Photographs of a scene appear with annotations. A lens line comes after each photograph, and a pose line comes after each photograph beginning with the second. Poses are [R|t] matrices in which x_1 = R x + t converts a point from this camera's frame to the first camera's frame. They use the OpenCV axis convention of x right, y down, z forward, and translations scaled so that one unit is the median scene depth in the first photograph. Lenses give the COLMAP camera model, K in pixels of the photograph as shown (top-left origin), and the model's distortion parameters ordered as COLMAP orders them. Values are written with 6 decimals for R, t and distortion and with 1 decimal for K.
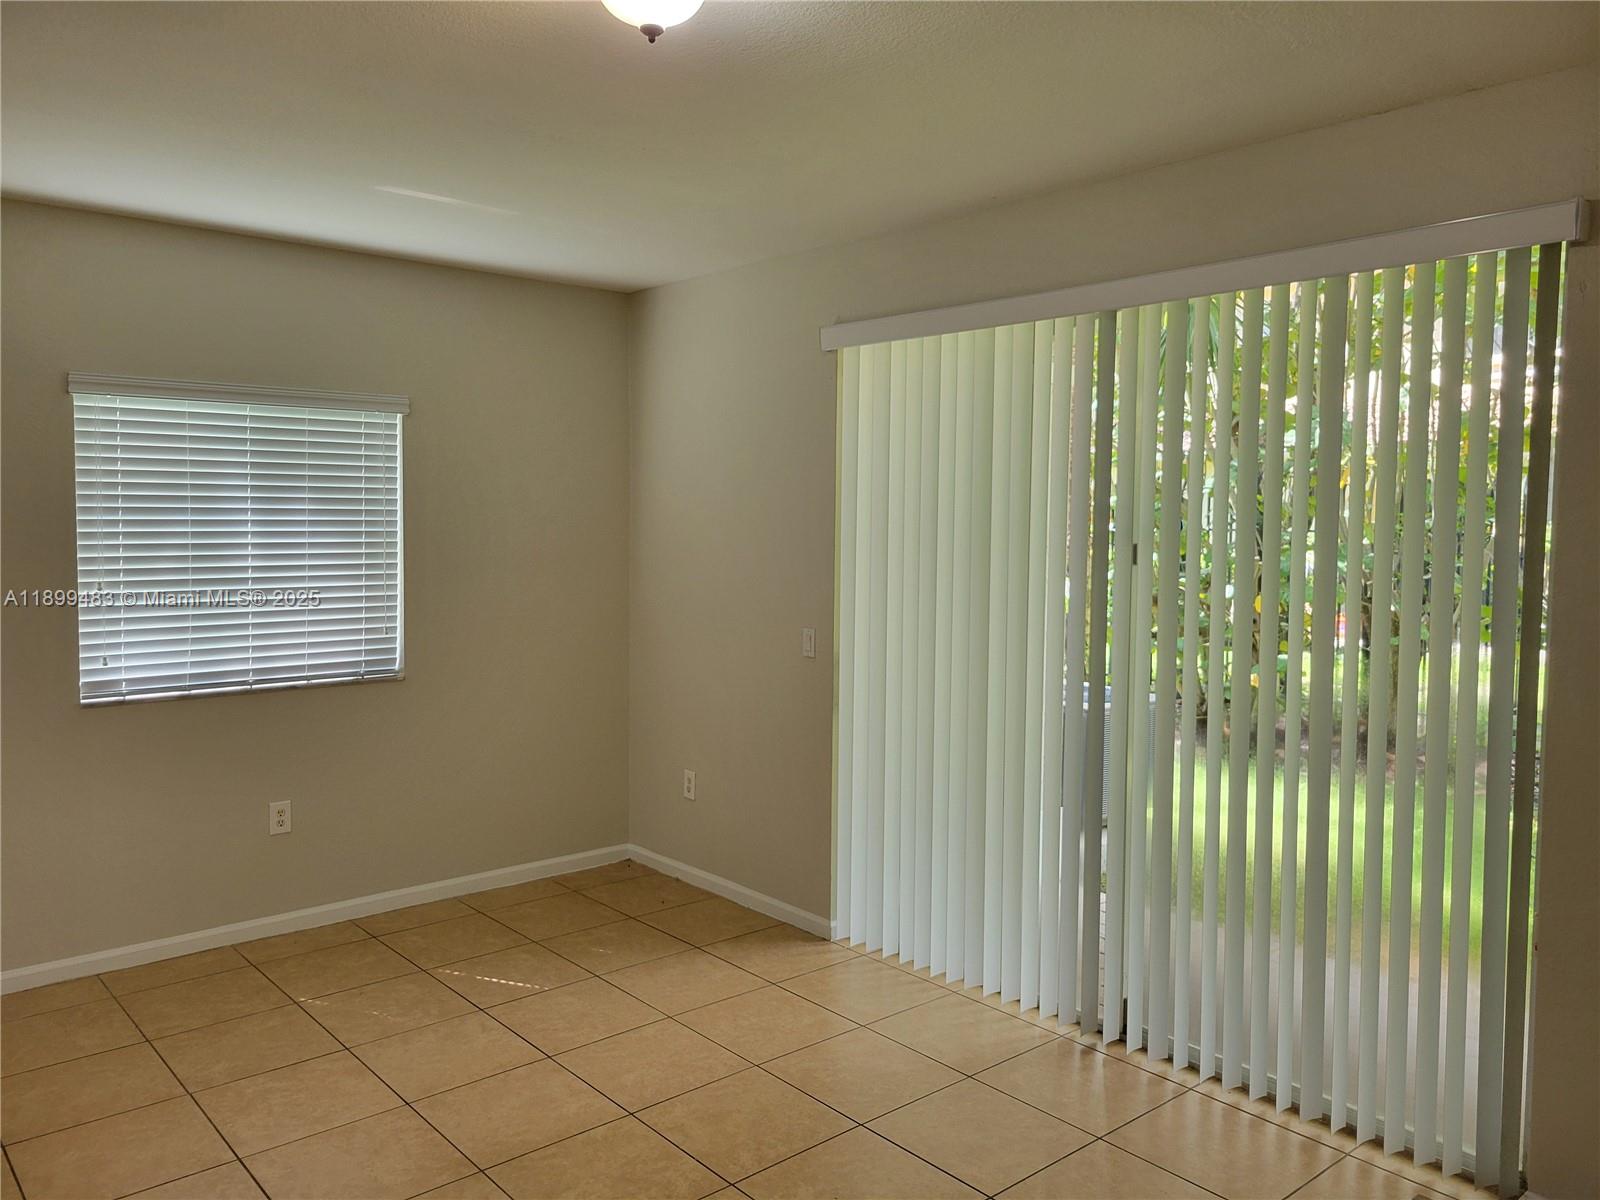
lens RADIAL K [[1212.8, 0, 786.0], [0, 1212.8, 599.6], [0, 0, 1]] dist [0.009425, 0.002545]
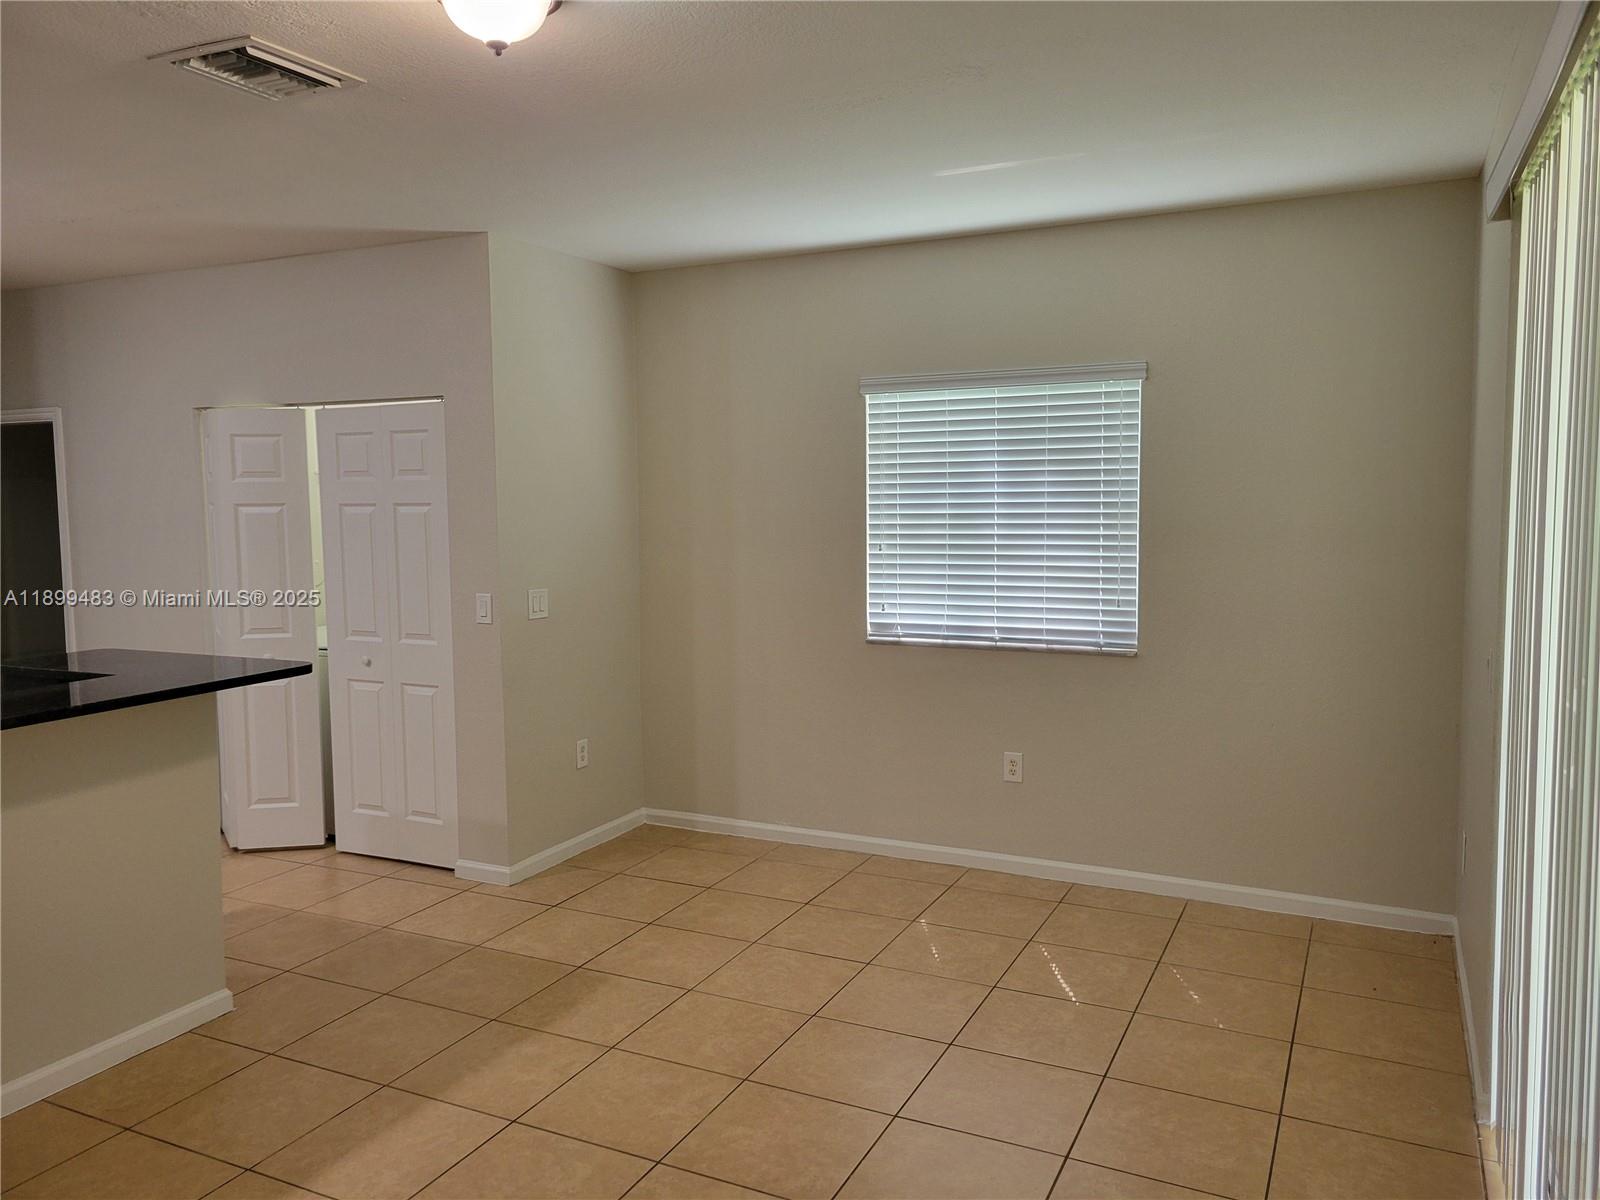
lens RADIAL K [[1212.8, 0, 793.1], [0, 1212.8, 596.3], [0, 0, 1]] dist [0.009425, 0.002545]
pose [[0.358924, 0.066860, -0.930969, 0.516947], [-0.050746, 0.997354, 0.052063, -0.019024], [0.931986, 0.028556, 0.361367, 0.425546]]
